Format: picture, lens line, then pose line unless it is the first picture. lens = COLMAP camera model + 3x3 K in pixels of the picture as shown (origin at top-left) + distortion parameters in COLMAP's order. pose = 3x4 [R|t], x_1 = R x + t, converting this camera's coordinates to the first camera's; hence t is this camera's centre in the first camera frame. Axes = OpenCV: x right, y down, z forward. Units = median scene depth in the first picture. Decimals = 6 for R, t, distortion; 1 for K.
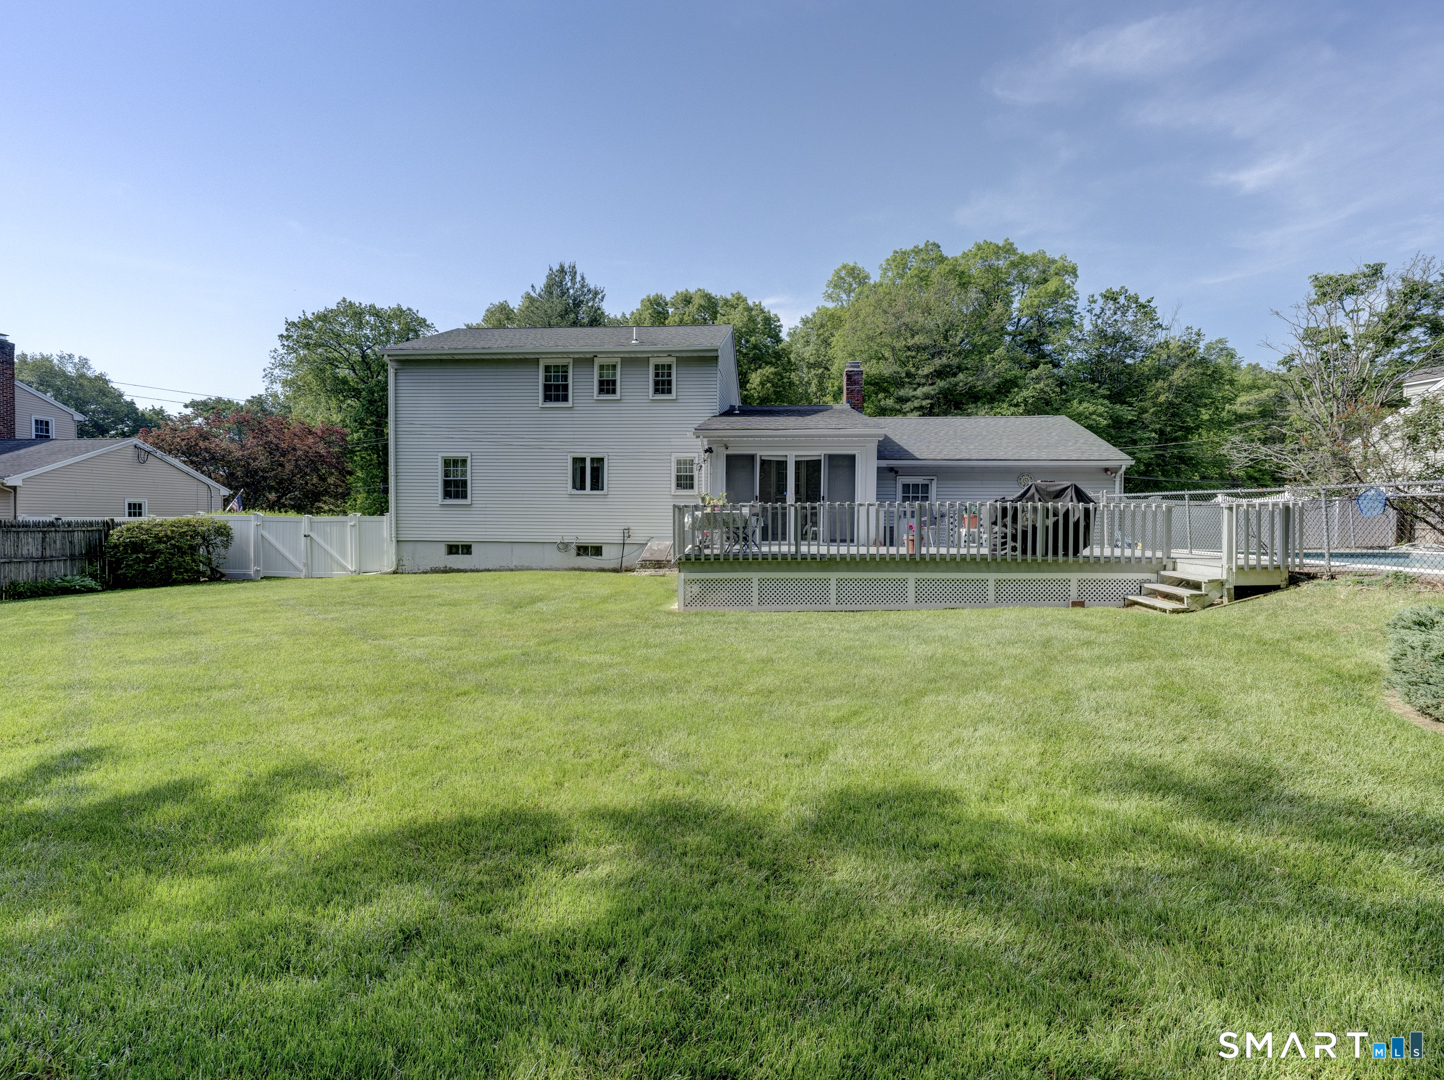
lens RADIAL K [[639.0, 0, 722.4], [0, 639.0, 537.7], [0, 0, 1]] dist [0.001248, 0.000356]
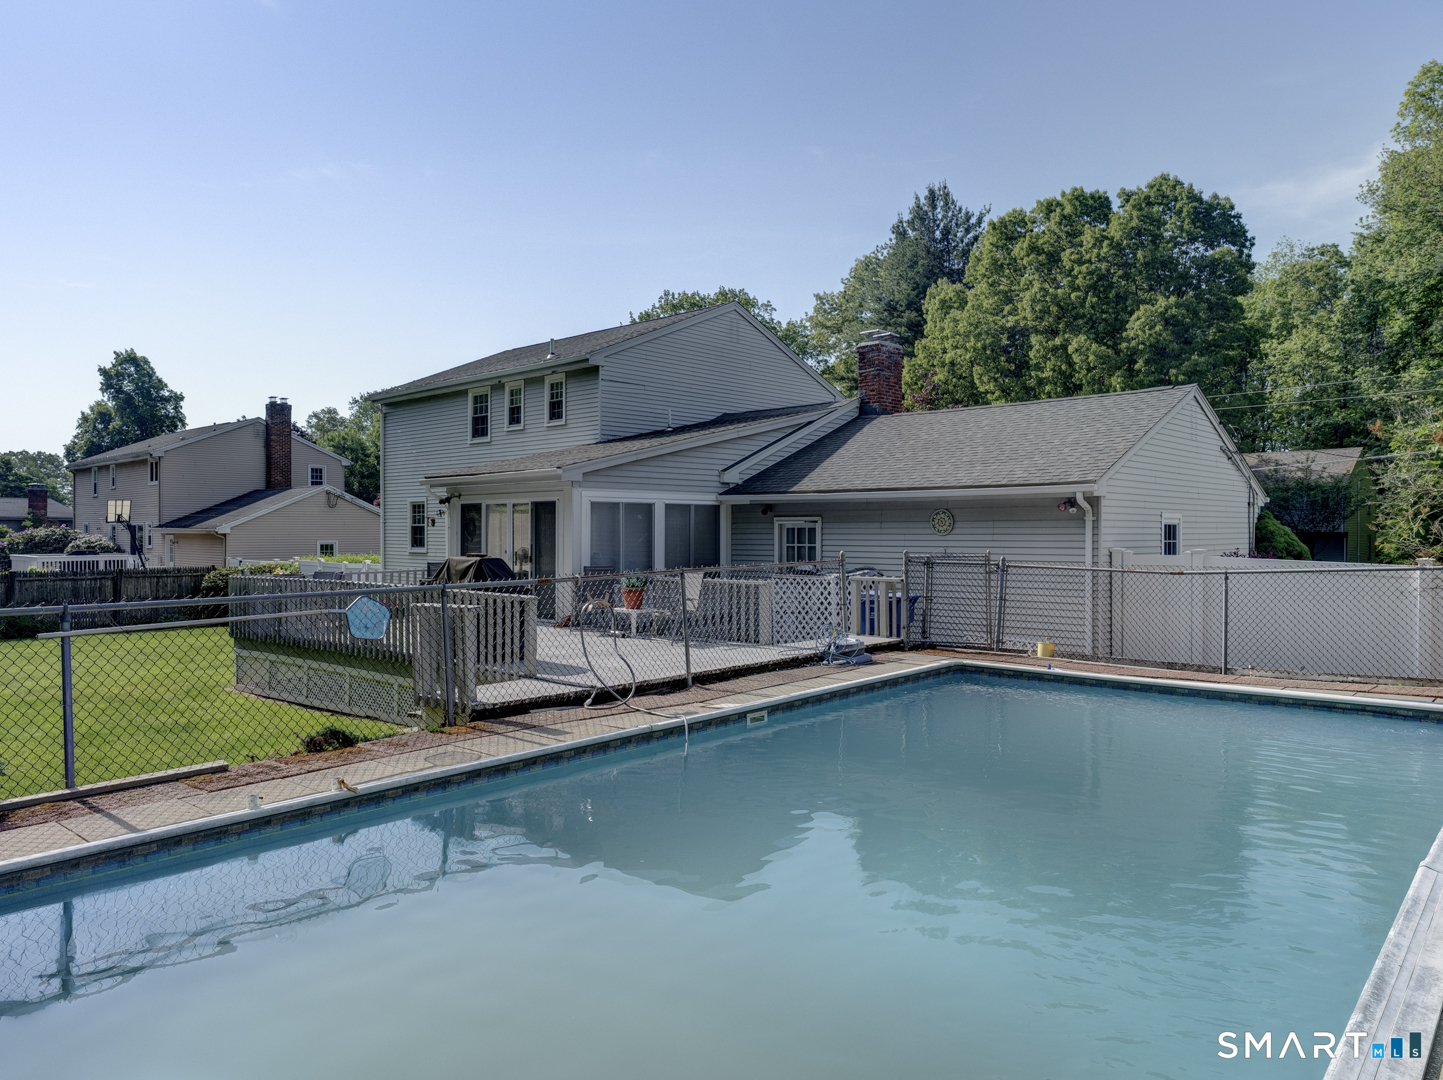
lens RADIAL K [[935.9, 0, 722.8], [0, 935.9, 538.8], [0, 0, 1]] dist [0.008981, 0.002286]
pose [[0.797825, -0.003089, -0.602881, 0.738290], [-0.013503, 0.999644, -0.022992, -0.045606], [0.602738, 0.026484, 0.797499, 0.173062]]
